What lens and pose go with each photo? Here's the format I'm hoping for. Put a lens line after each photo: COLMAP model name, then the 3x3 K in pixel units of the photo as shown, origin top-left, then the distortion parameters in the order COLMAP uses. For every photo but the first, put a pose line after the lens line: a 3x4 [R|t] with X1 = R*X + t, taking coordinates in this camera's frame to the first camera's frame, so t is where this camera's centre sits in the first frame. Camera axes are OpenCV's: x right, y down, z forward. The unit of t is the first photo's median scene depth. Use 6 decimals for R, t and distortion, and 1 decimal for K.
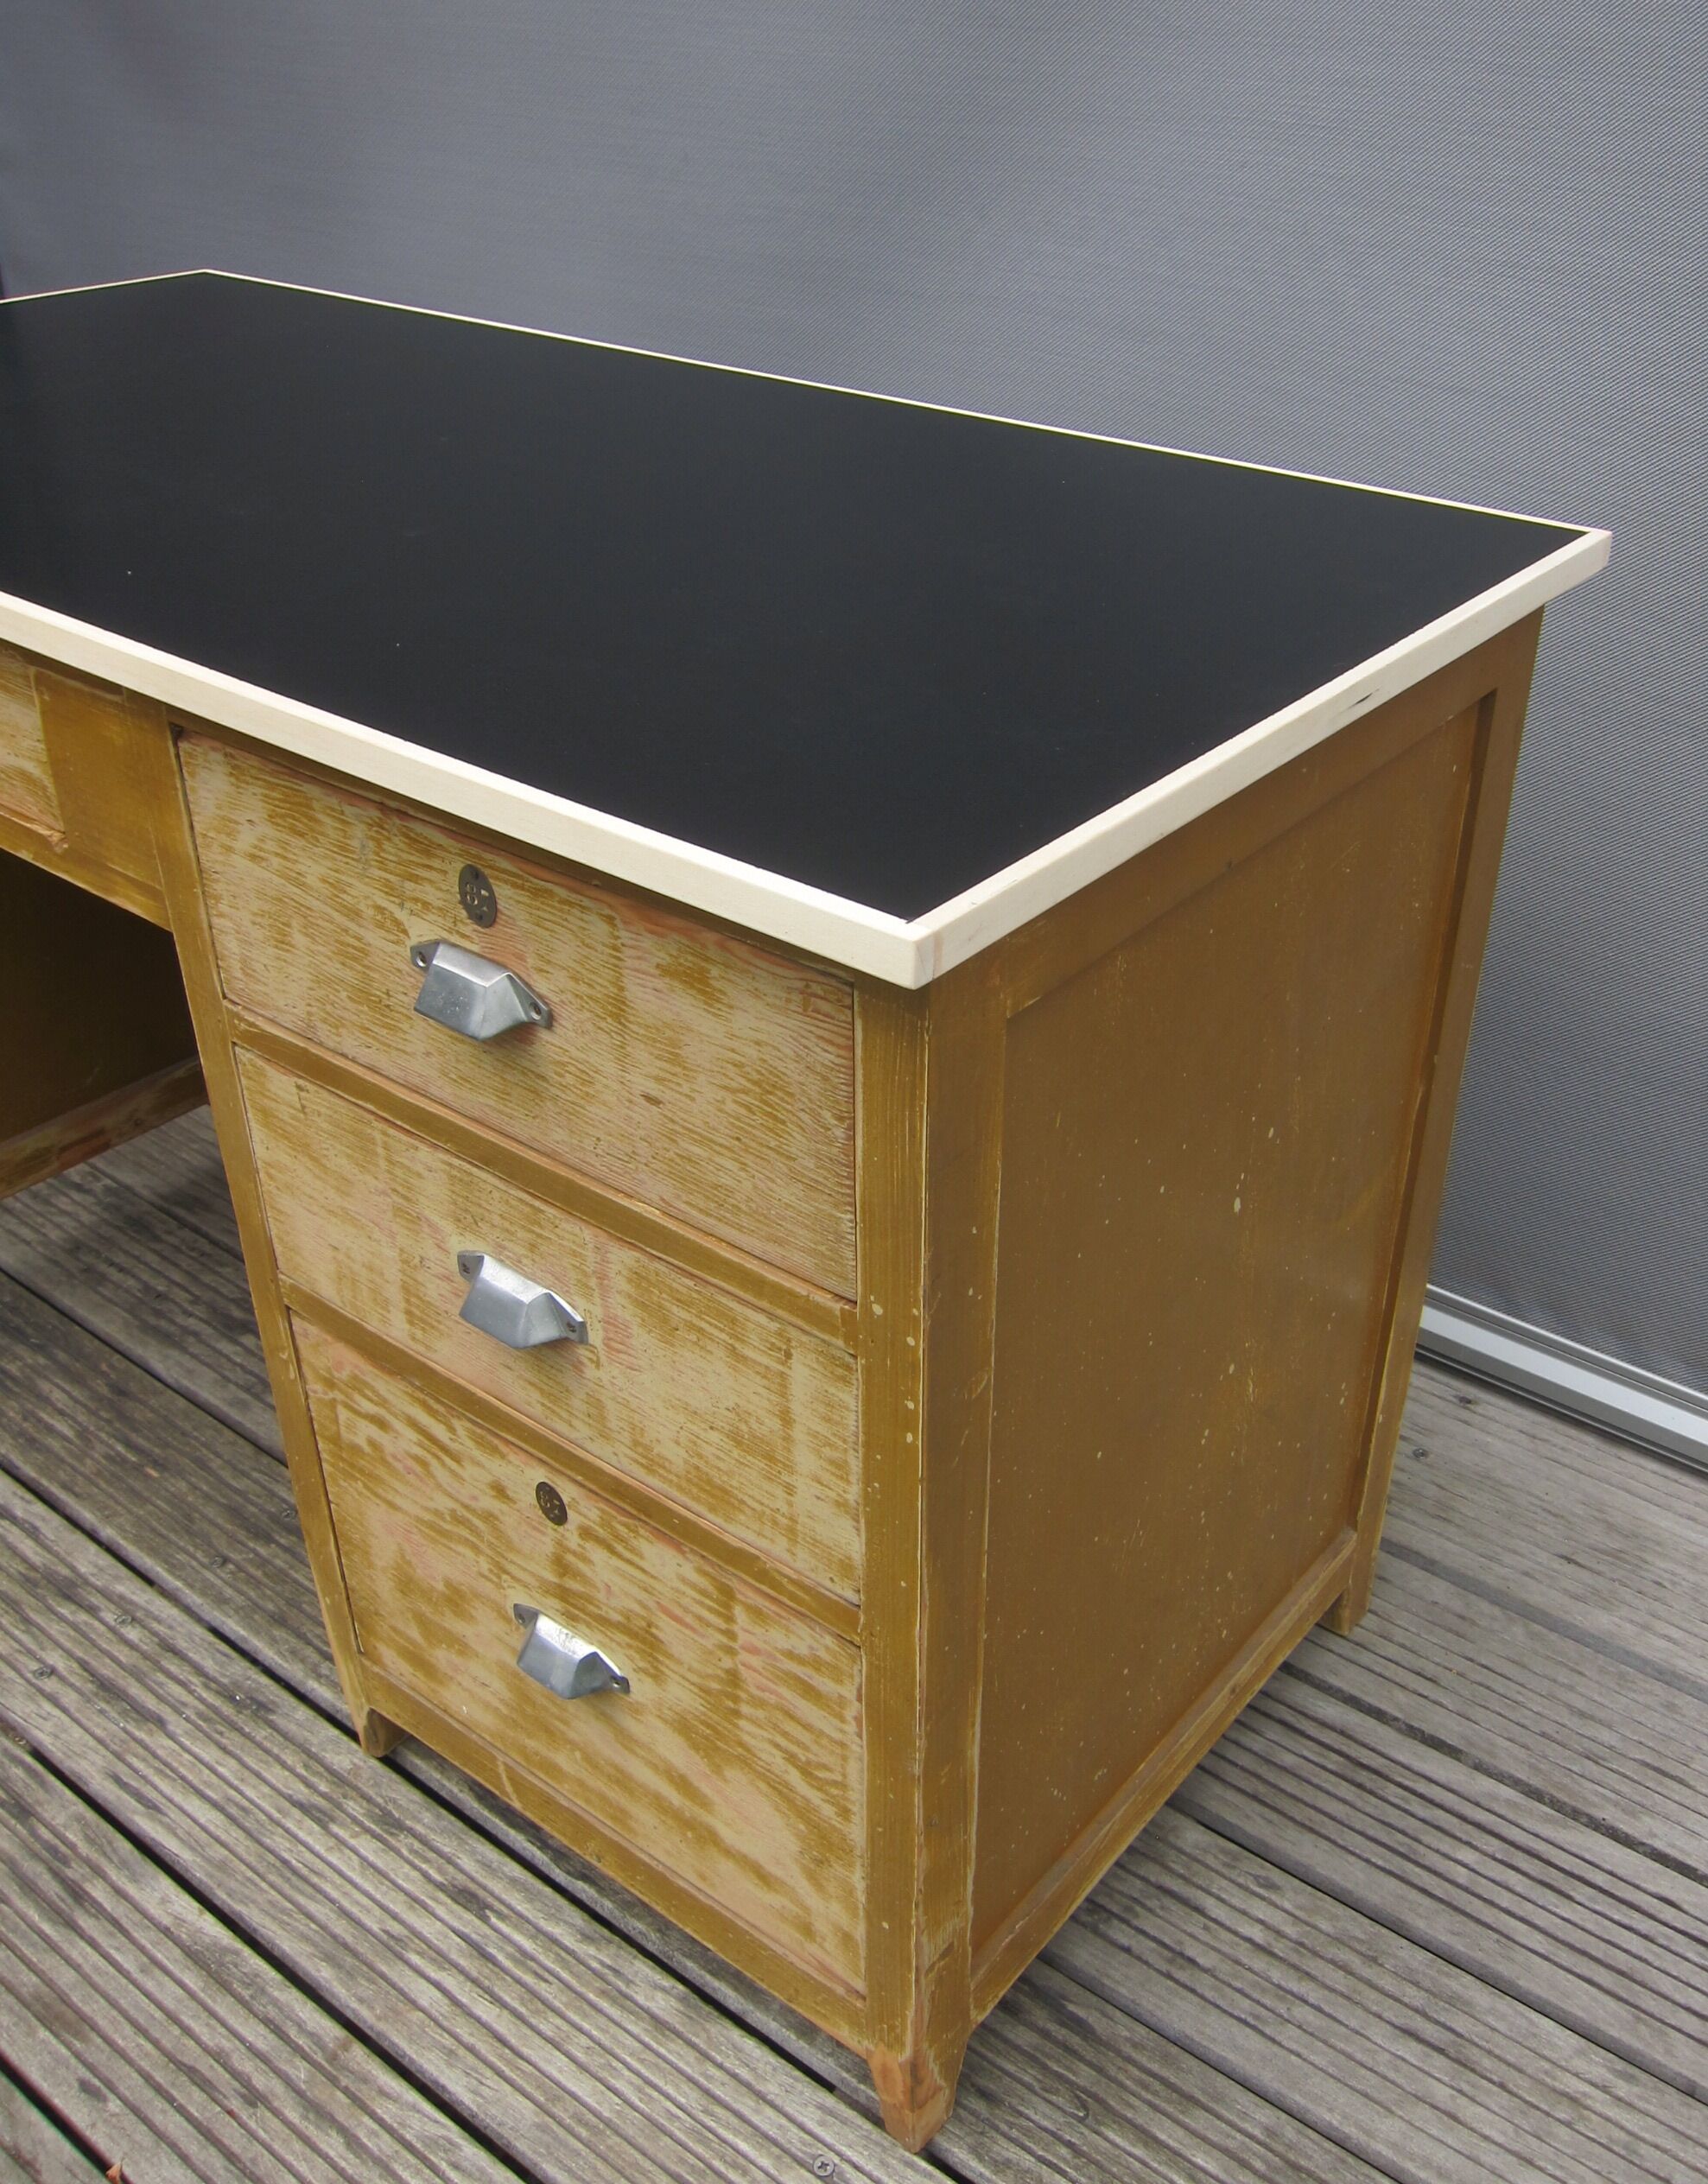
lens RADIAL K [[2121.4, 0, 973.6], [0, 2121.4, 1192.8], [0, 0, 1]] dist [-0.112016, 0.072355]
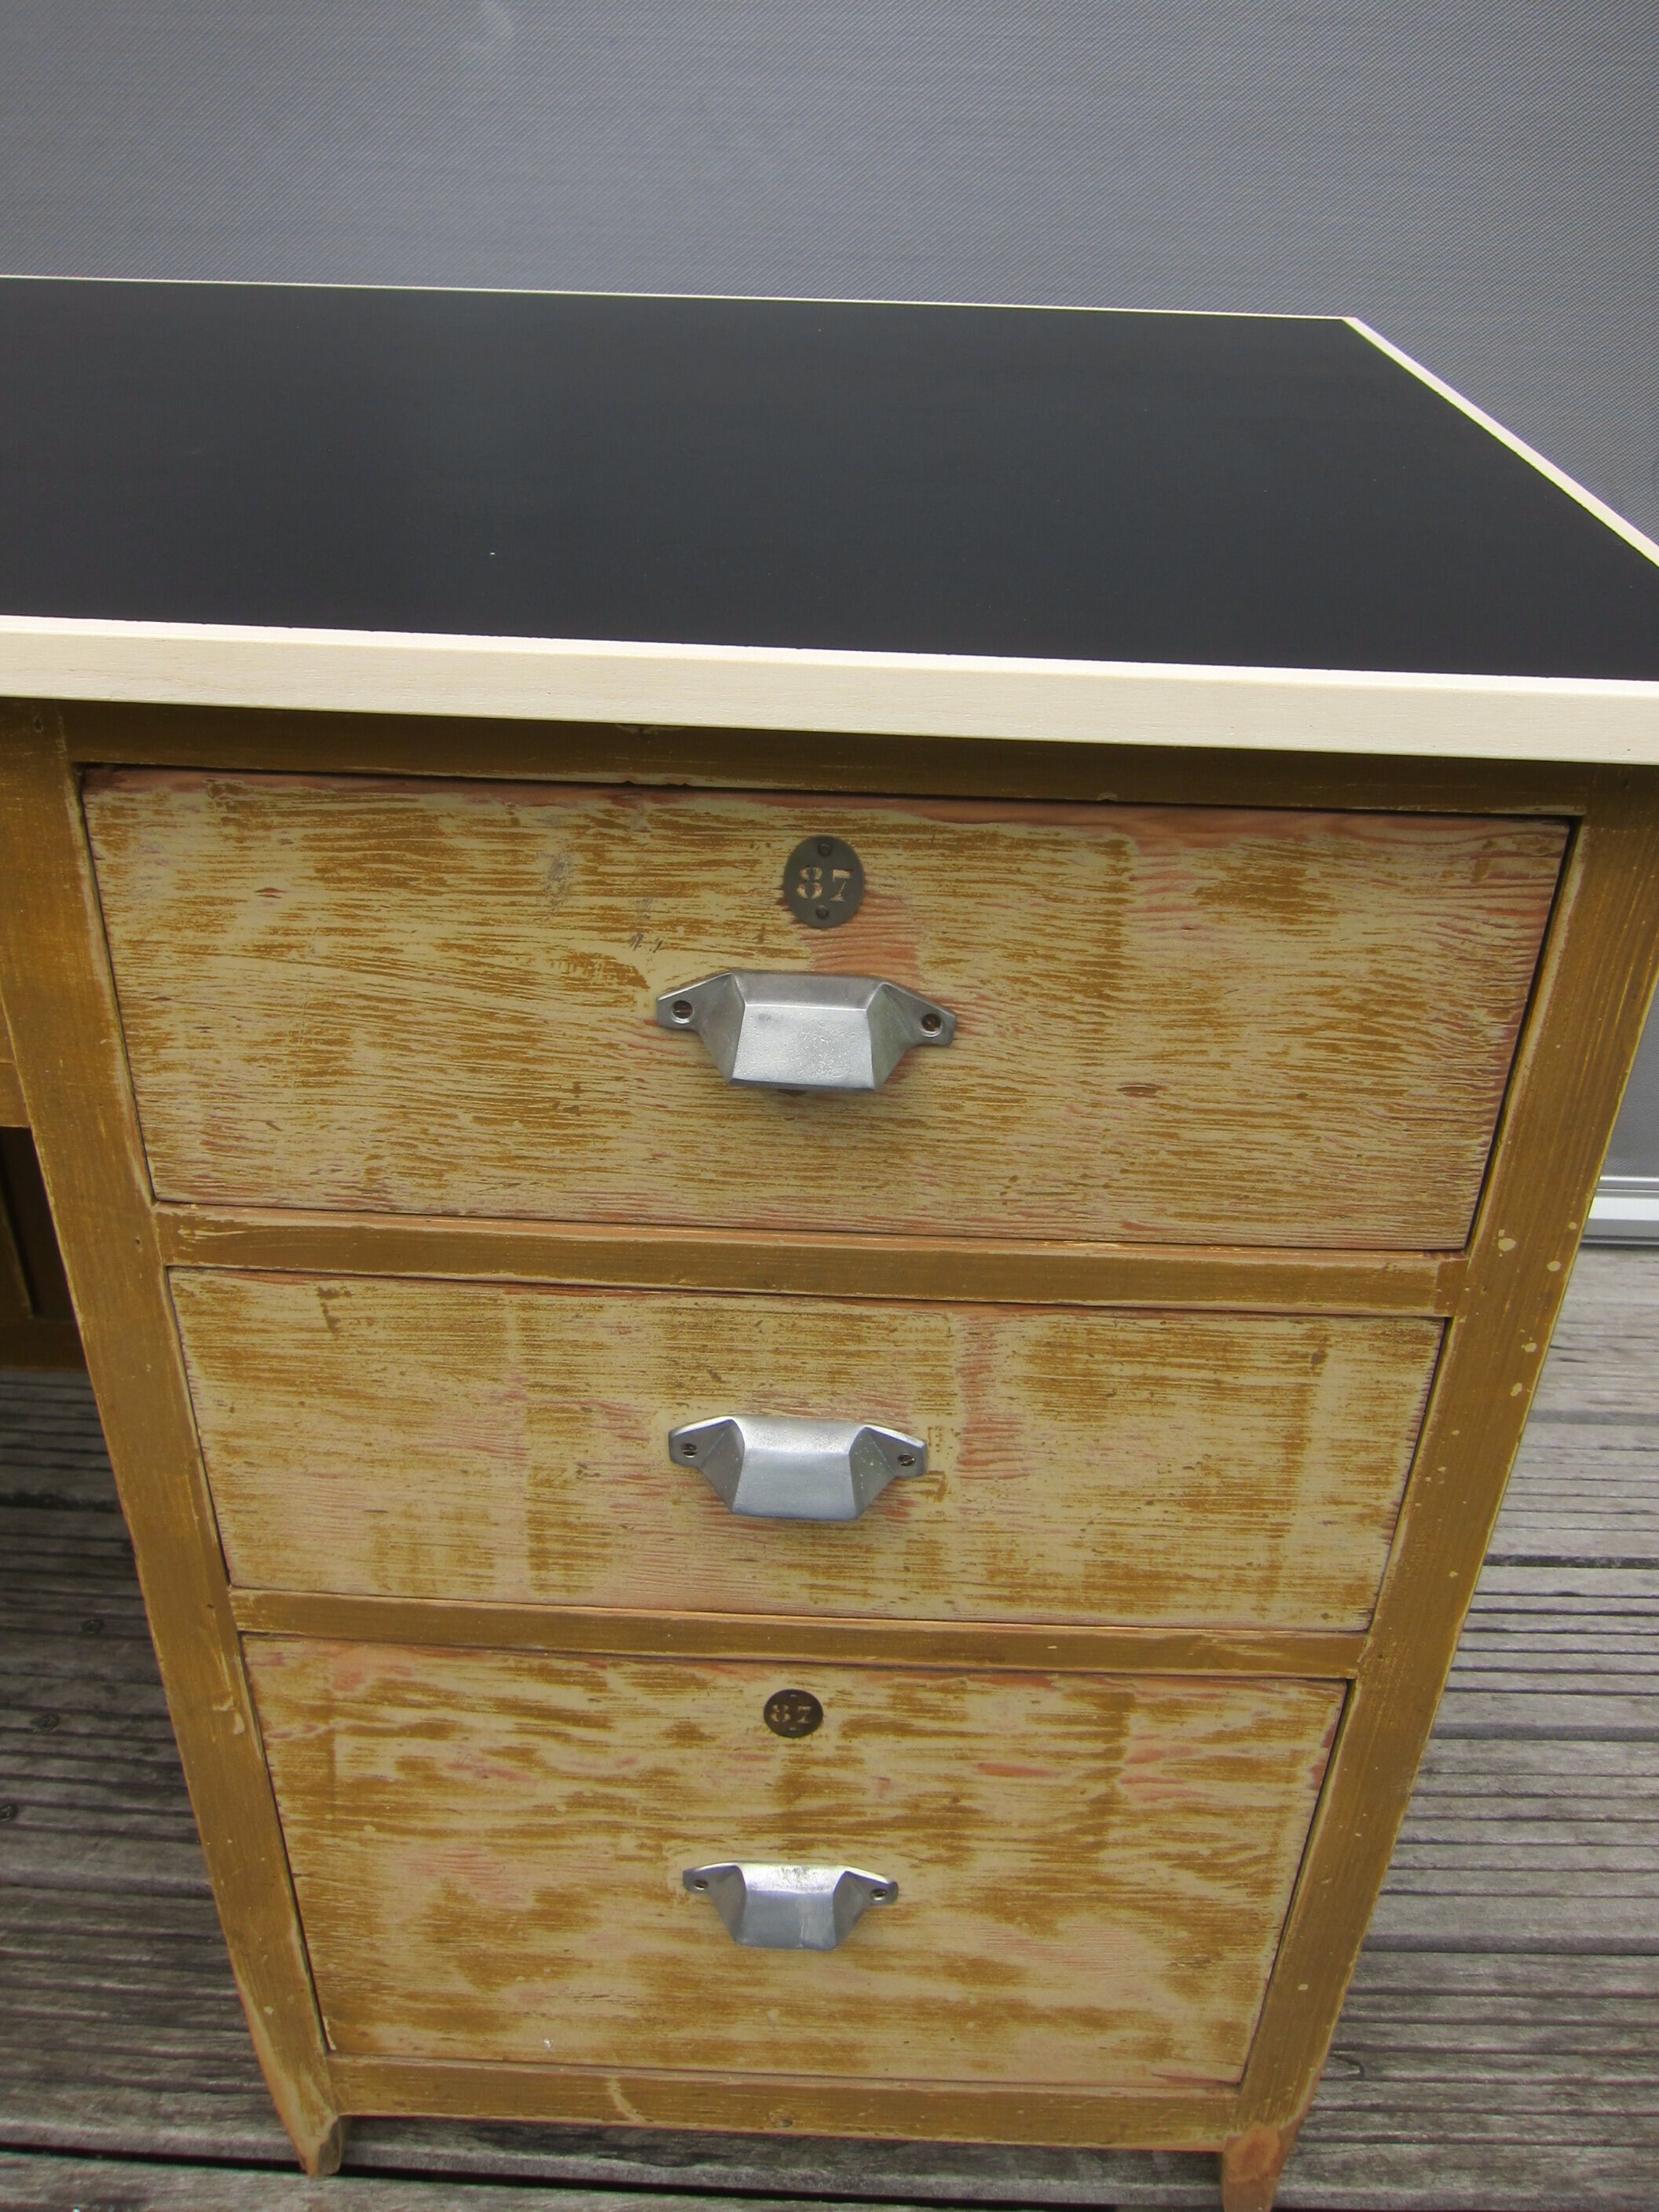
lens RADIAL K [[1869.7, 0, 894.2], [0, 1869.7, 1045.7], [0, 0, 1]] dist [-0.105201, 0.050782]
pose [[0.807625, -0.282985, 0.517360, -0.396216], [0.310253, 0.949998, 0.035307, -0.077708], [-0.501483, 0.131998, 0.855039, 0.360586]]
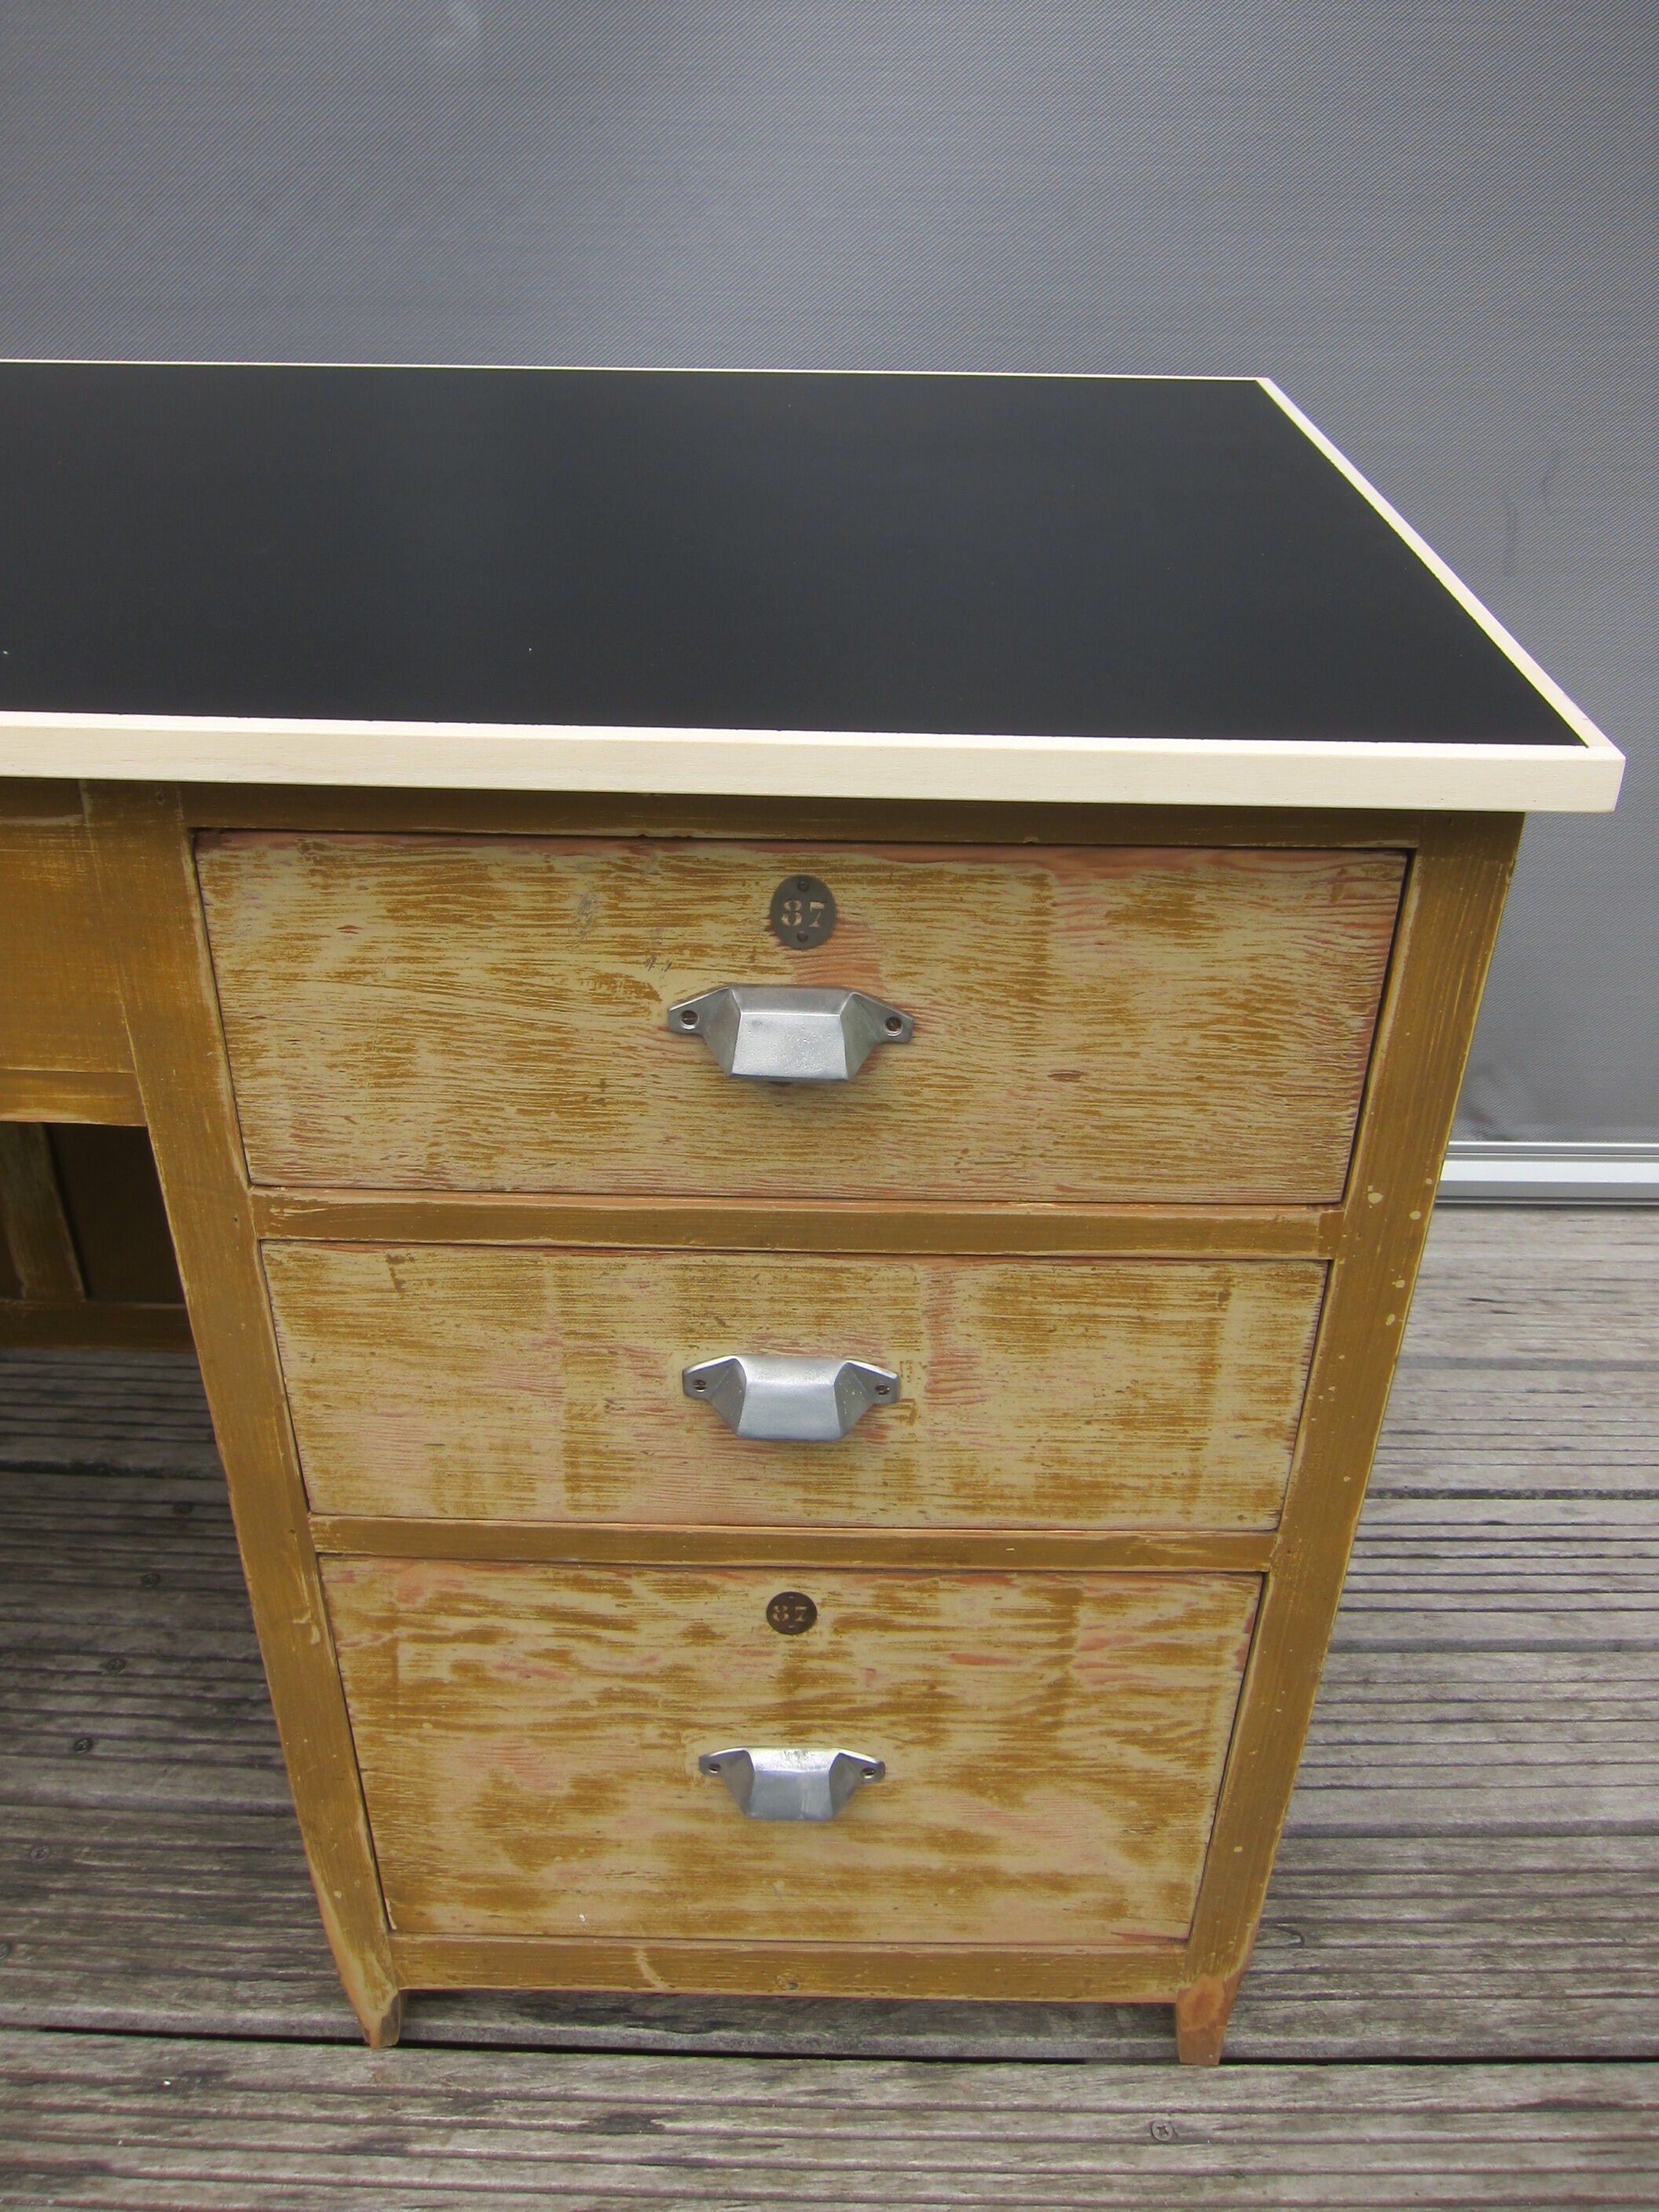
lens RADIAL K [[1869.7, 0, 894.2], [0, 1869.7, 1045.7], [0, 0, 1]] dist [-0.105201, 0.050782]
pose [[0.796419, -0.304278, 0.522620, -0.443748], [0.329085, 0.943100, 0.047598, -0.084548], [-0.507366, 0.134078, 0.851236, 0.272707]]
